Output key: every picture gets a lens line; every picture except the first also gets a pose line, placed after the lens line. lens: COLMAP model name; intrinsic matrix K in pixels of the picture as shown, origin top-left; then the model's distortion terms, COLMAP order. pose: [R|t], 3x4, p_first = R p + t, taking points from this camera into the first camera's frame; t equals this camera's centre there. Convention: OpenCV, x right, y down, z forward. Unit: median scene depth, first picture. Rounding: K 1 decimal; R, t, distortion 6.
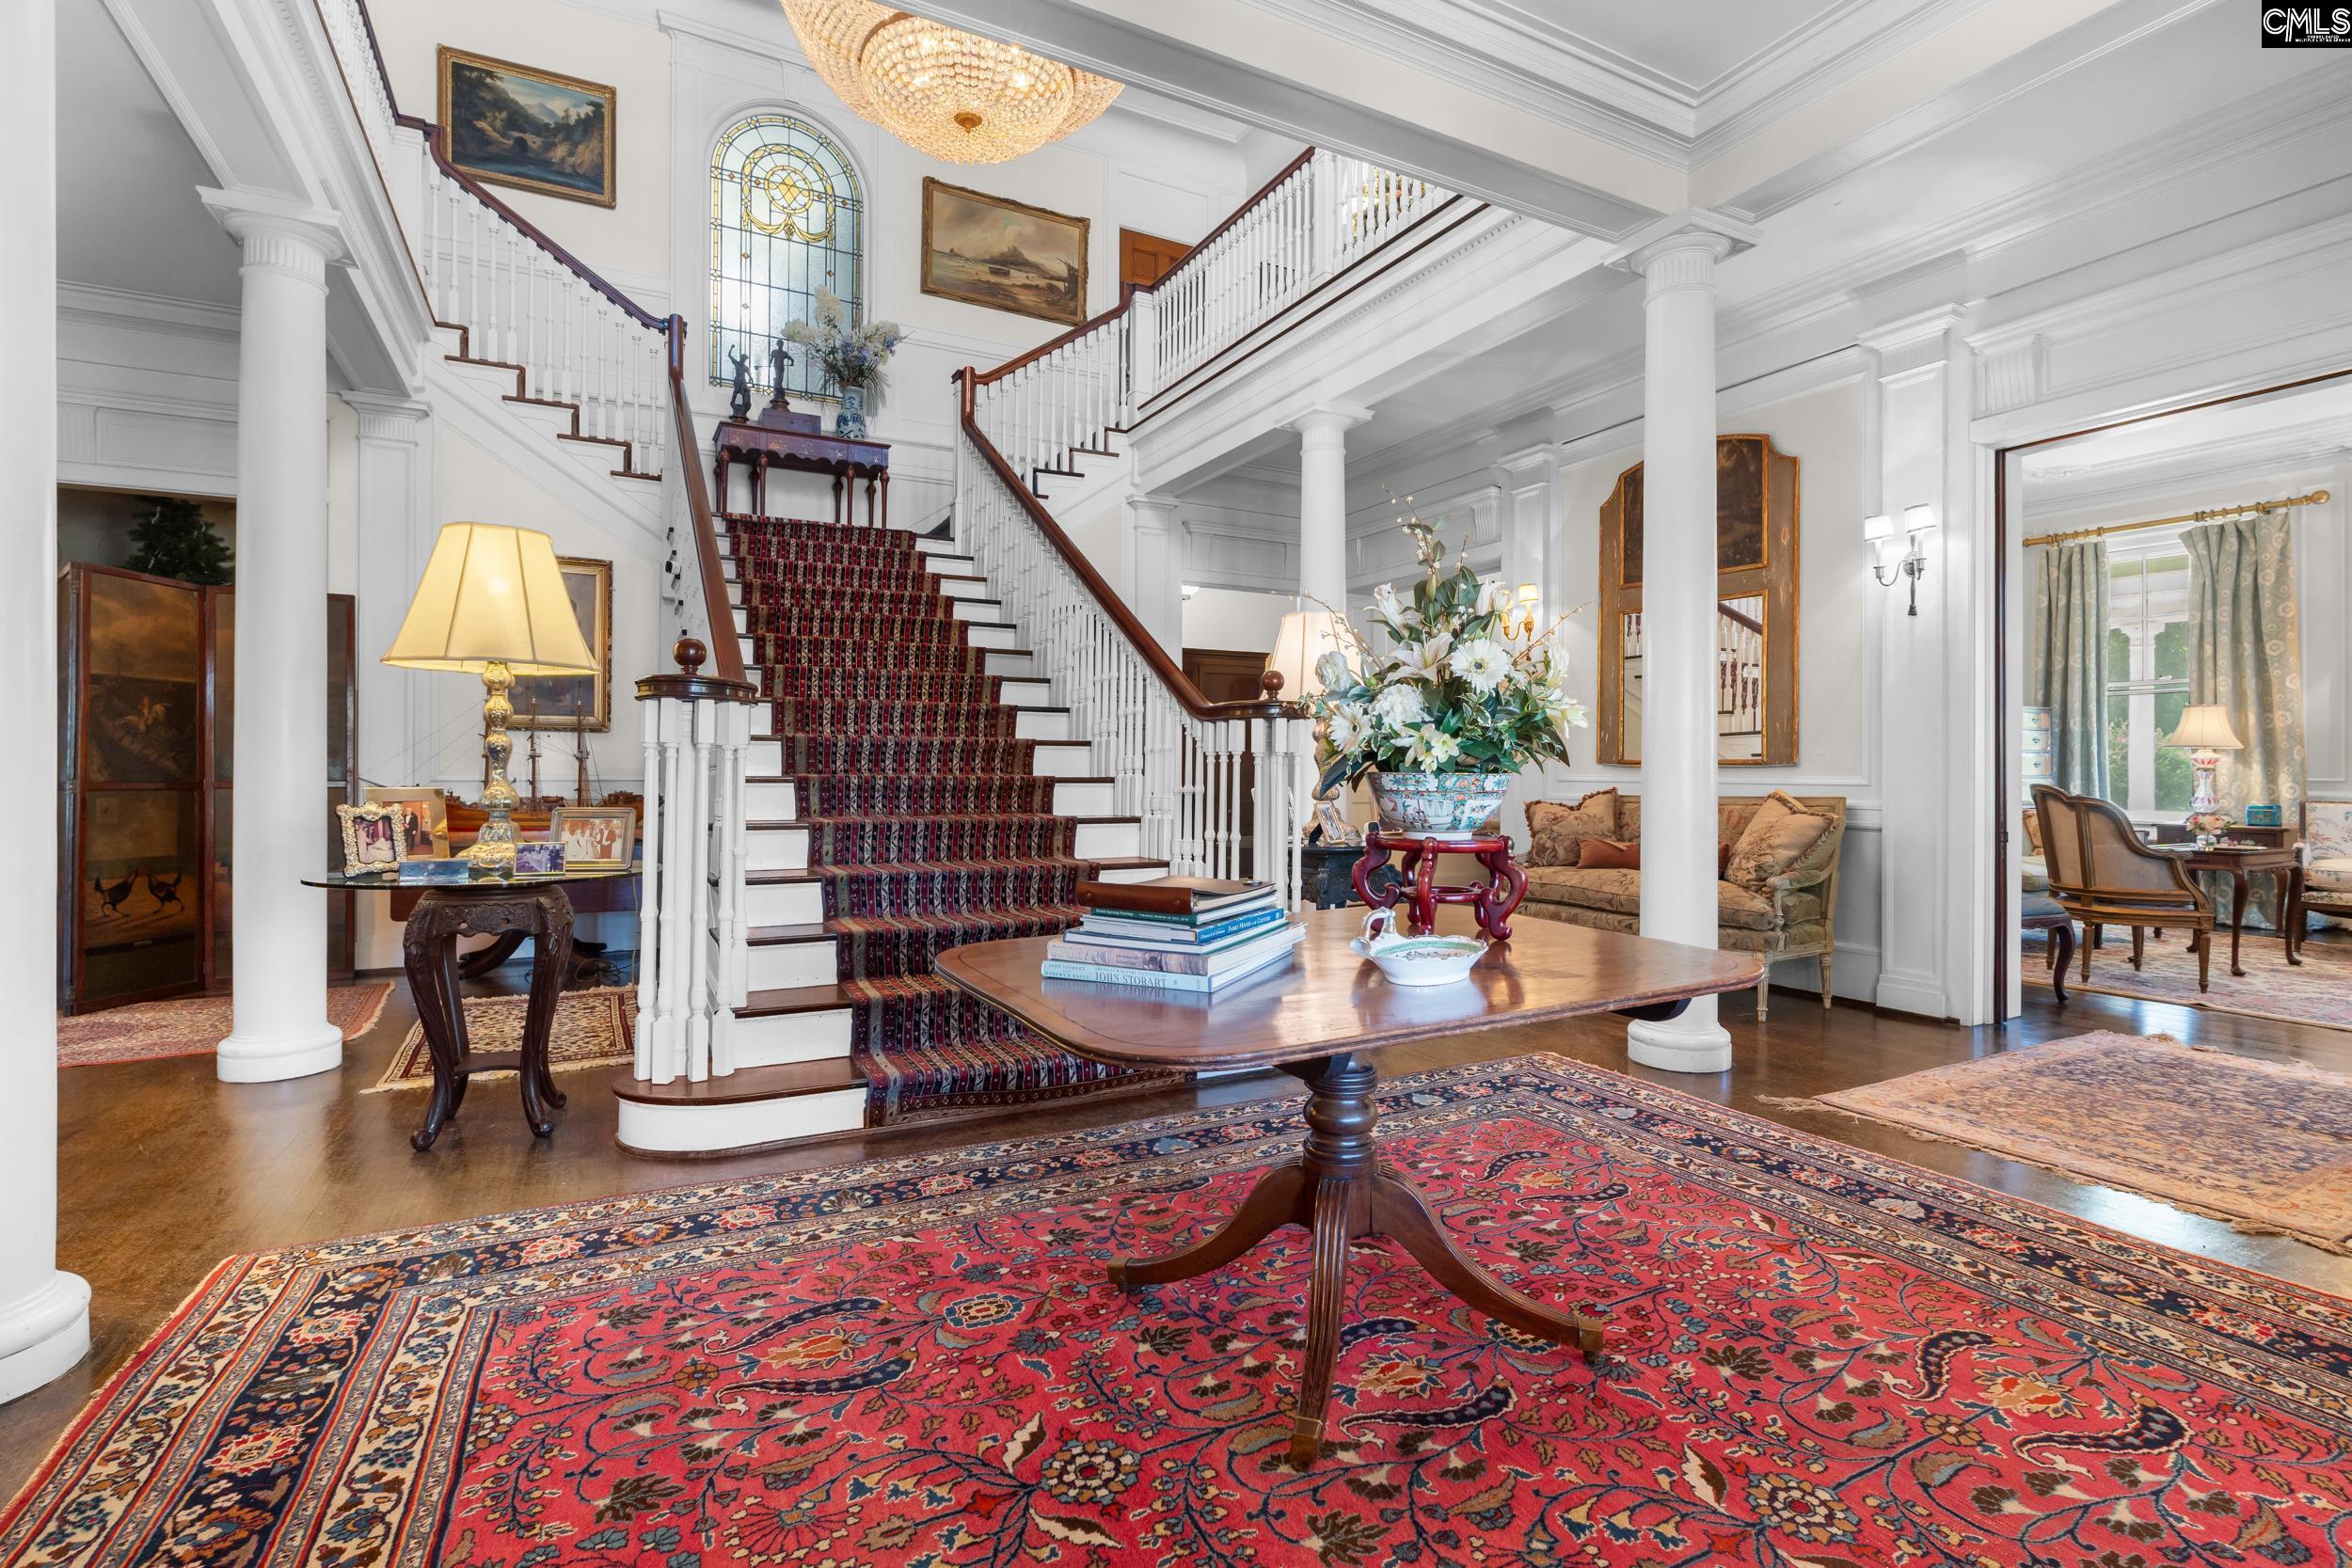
lens RADIAL K [[1083.7, 0, 1174.8], [0, 1083.7, 771.8], [0, 0, 1]] dist [-0.004618, -0.000983]
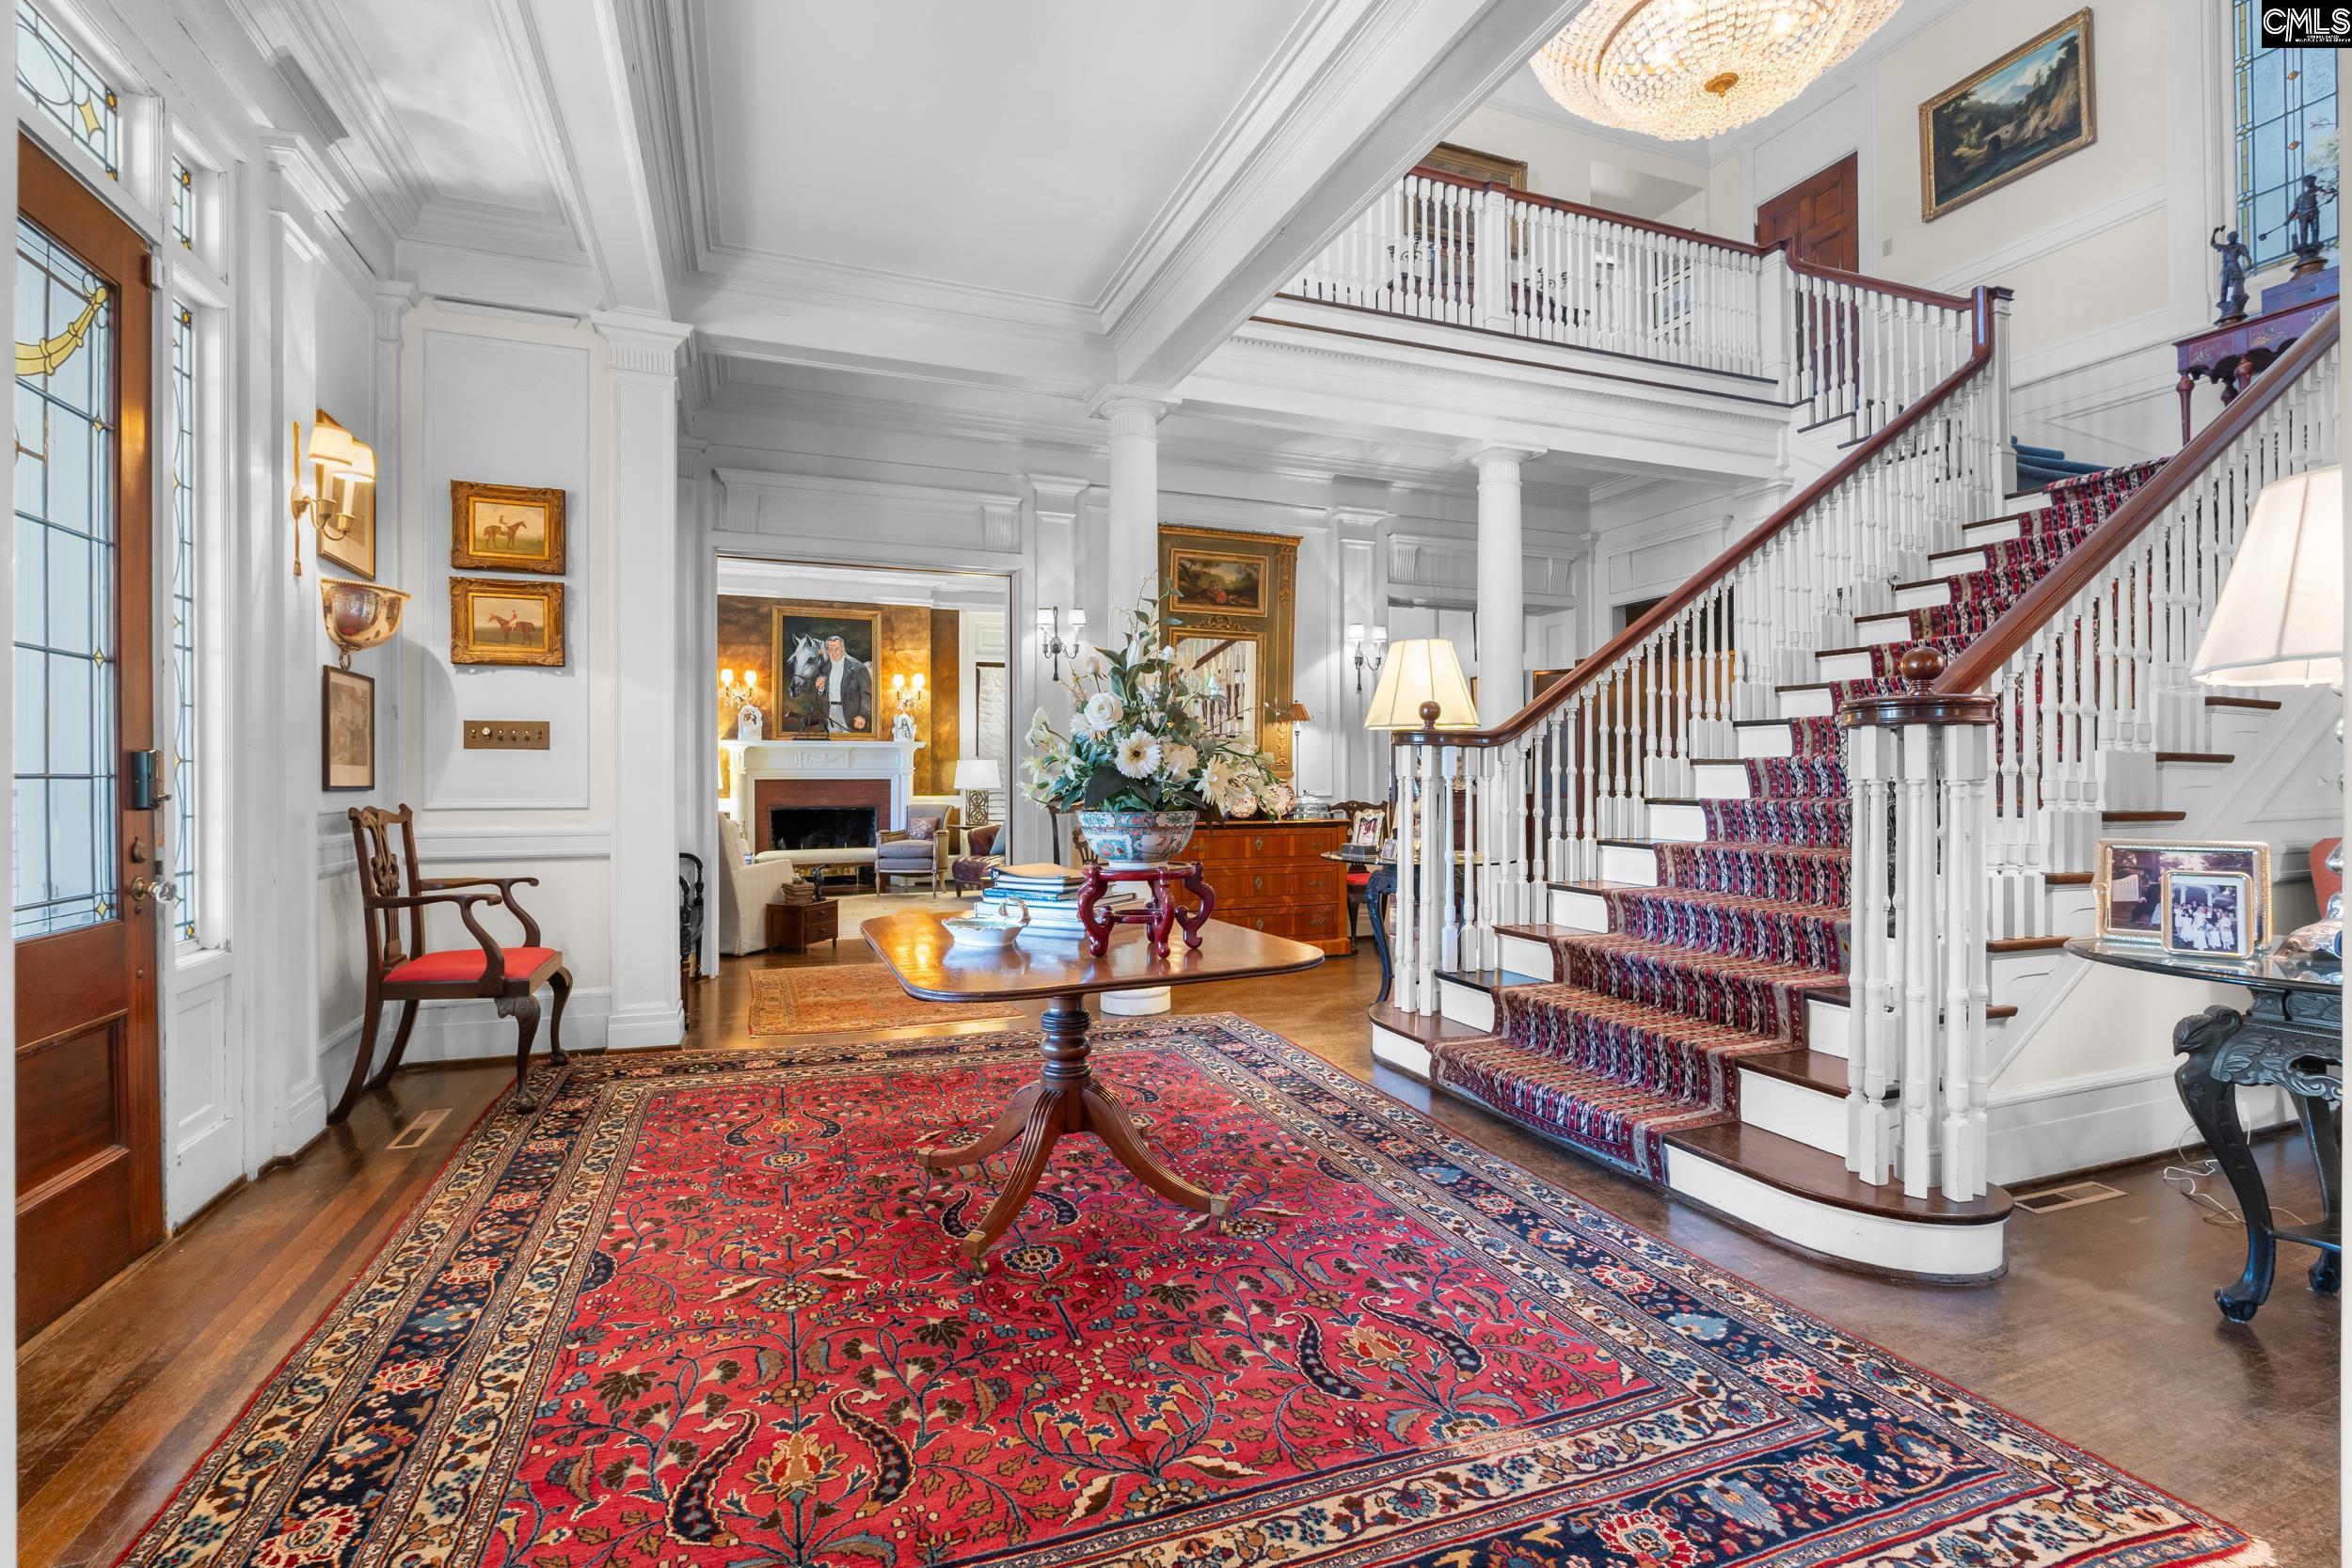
lens RADIAL K [[1083.7, 0, 1174.4], [0, 1083.7, 782.2], [0, 0, 1]] dist [-0.004618, -0.000983]
pose [[-0.124465, 0.003327, -0.992218, 0.796934], [0.003219, 0.999990, 0.002949, -0.019035], [0.992219, -0.002827, -0.124475, 0.680349]]
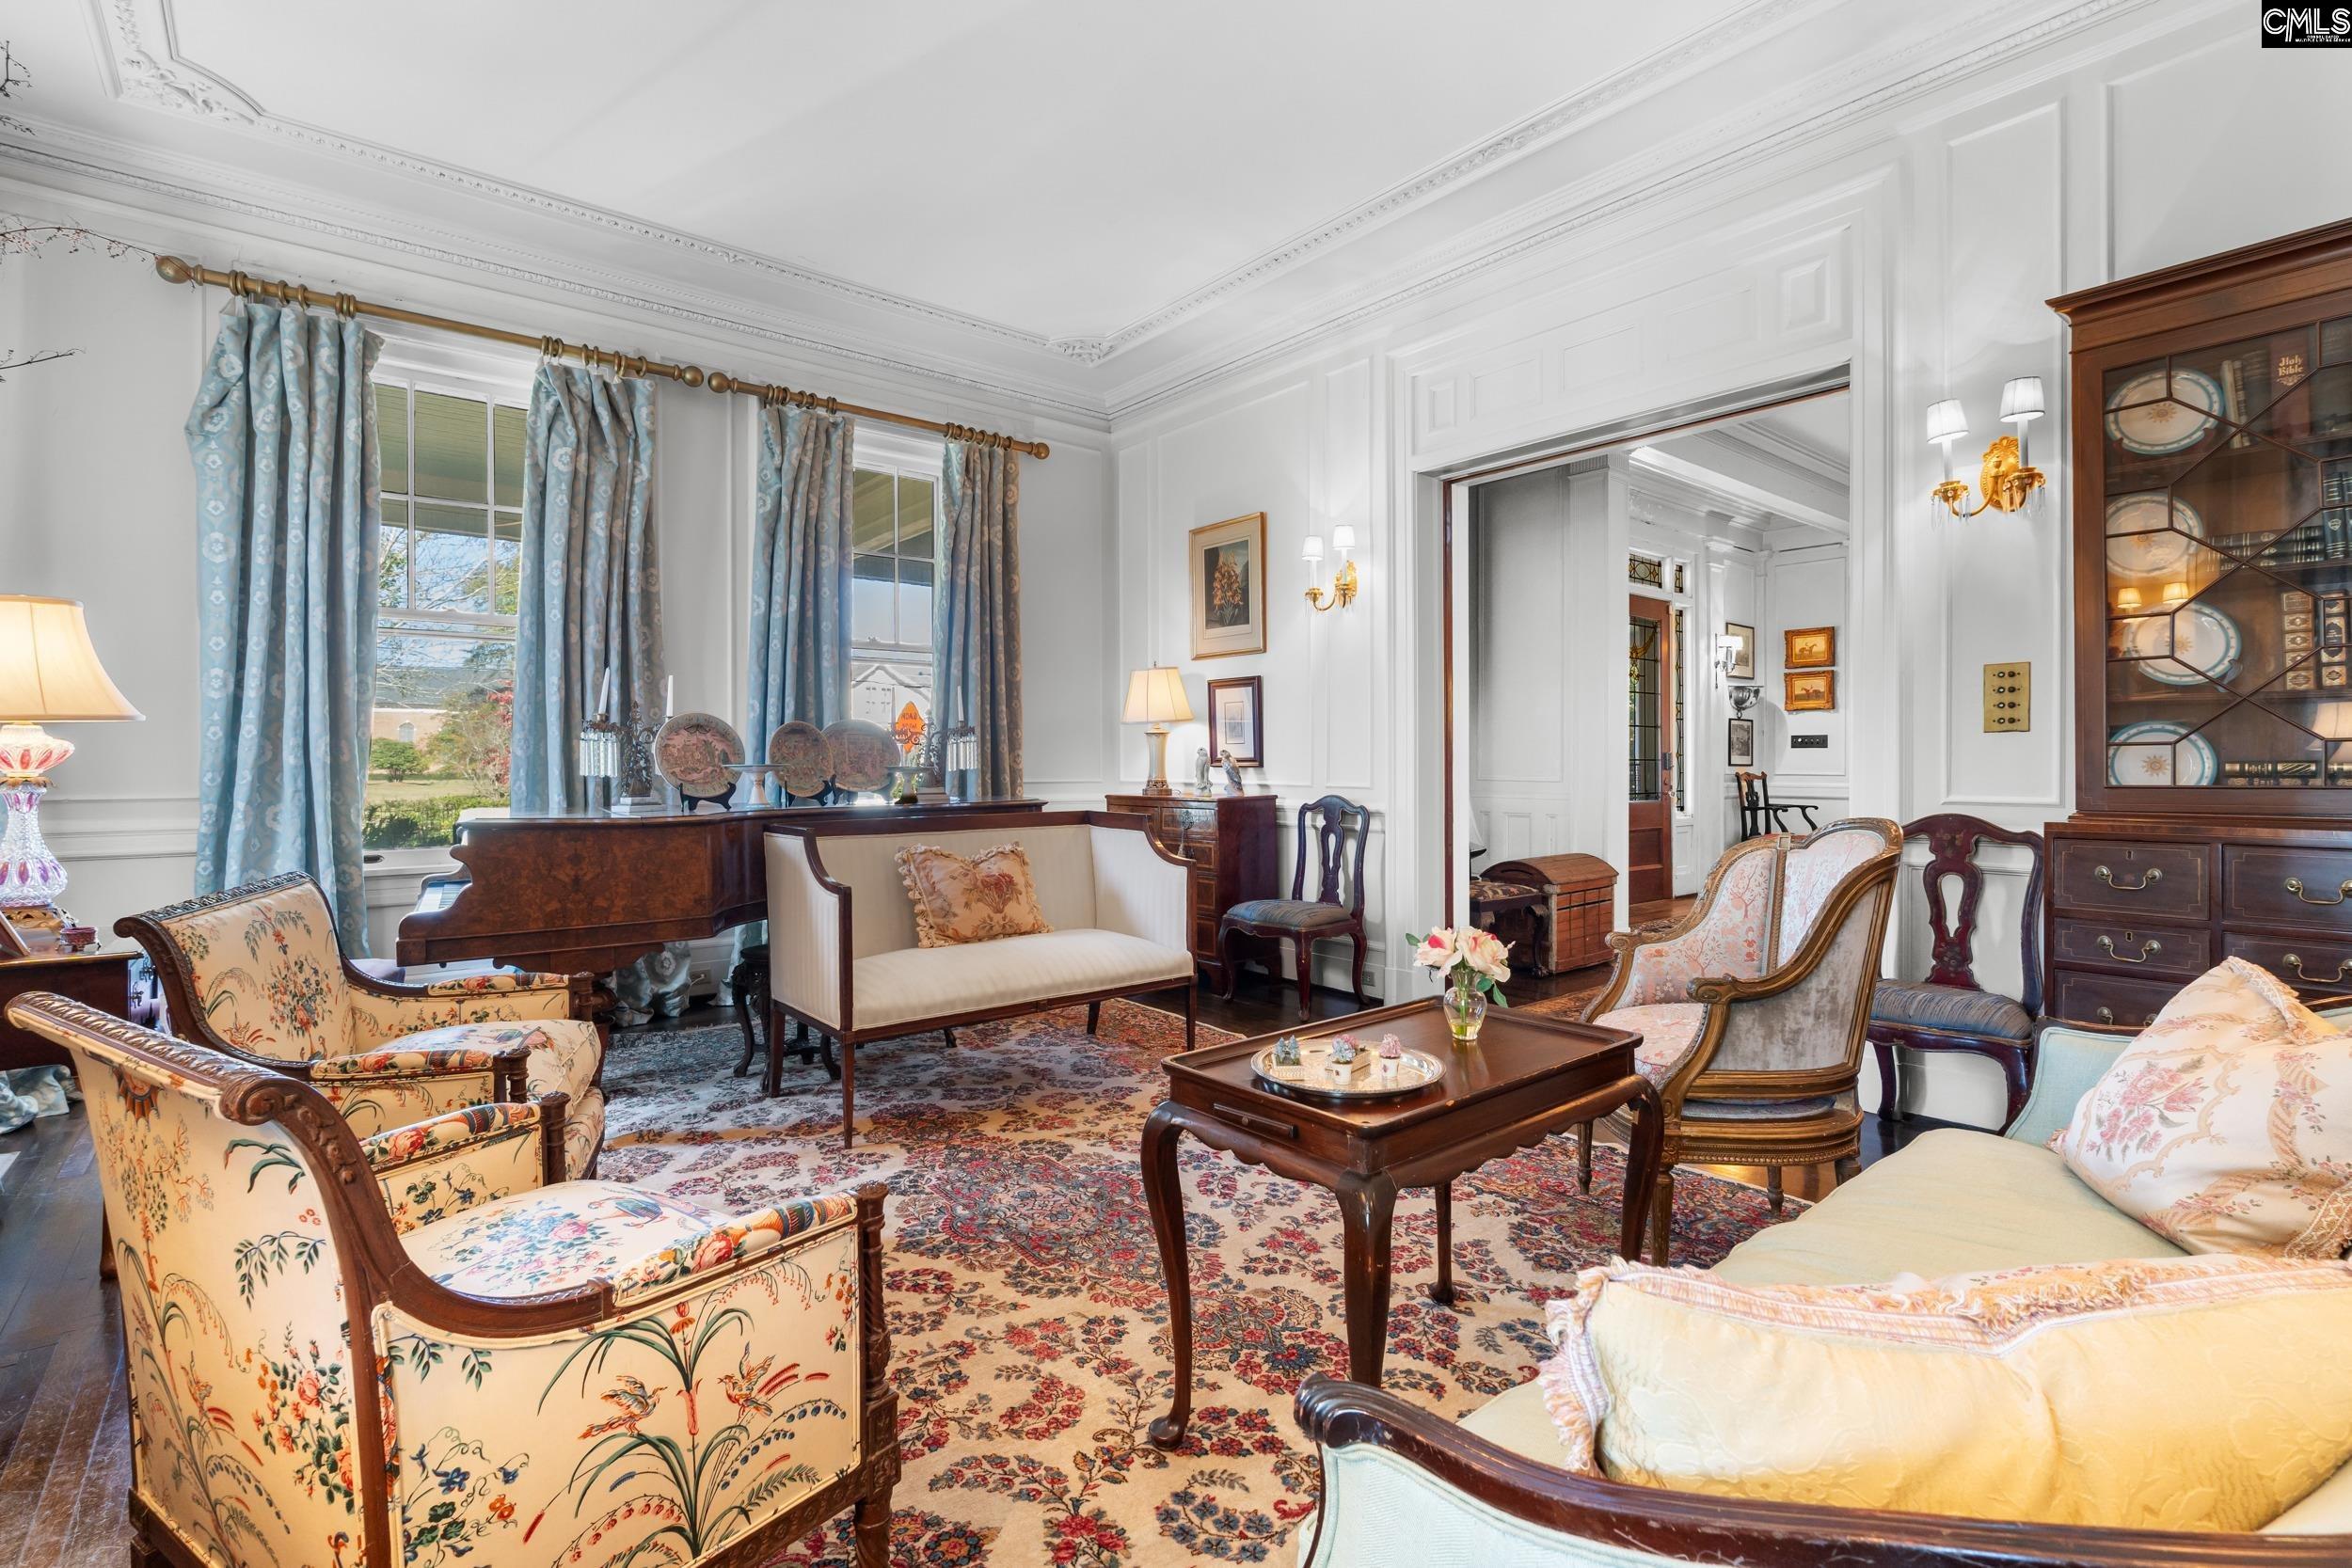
lens RADIAL K [[1083.7, 0, 1175.6], [0, 1083.7, 772.3], [0, 0, 1]] dist [-0.004618, -0.000983]
pose [[-0.979813, 0.003119, -0.199892, 1.688759], [0.002165, 0.999985, 0.004987, -0.011451], [0.199905, 0.004454, -0.979805, 1.997682]]
